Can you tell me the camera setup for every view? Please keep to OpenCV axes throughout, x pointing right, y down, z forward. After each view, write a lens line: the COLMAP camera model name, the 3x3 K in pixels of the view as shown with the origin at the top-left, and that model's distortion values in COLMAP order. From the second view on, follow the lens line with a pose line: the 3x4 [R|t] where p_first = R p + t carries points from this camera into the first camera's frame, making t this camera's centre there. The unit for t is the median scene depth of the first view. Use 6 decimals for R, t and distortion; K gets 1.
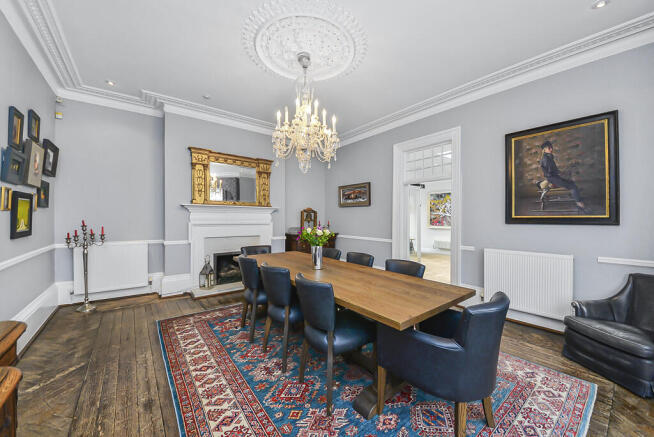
lens RADIAL K [[245.3, 0, 327.0], [0, 245.3, 218.5], [0, 0, 1]] dist [0.012266, -0.000090]
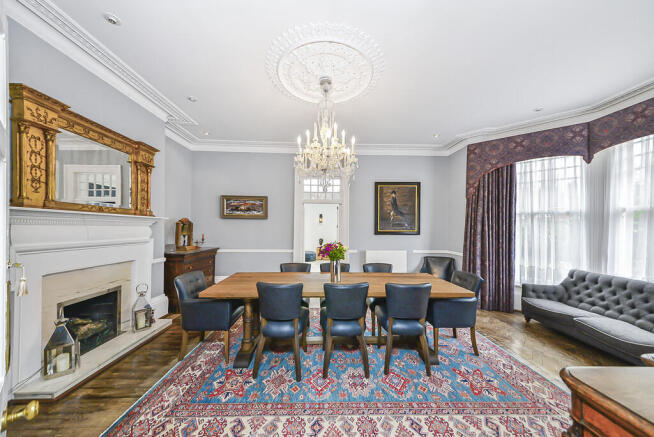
lens RADIAL K [[227.7, 0, 327.9], [0, 227.7, 225.9], [0, 0, 1]] dist [0.015829, -0.000066]
pose [[0.593517, 0.007030, 0.804791, -0.604120], [-0.005270, 0.999974, -0.004849, -0.026499], [-0.804804, -0.001363, 0.593539, 0.292204]]
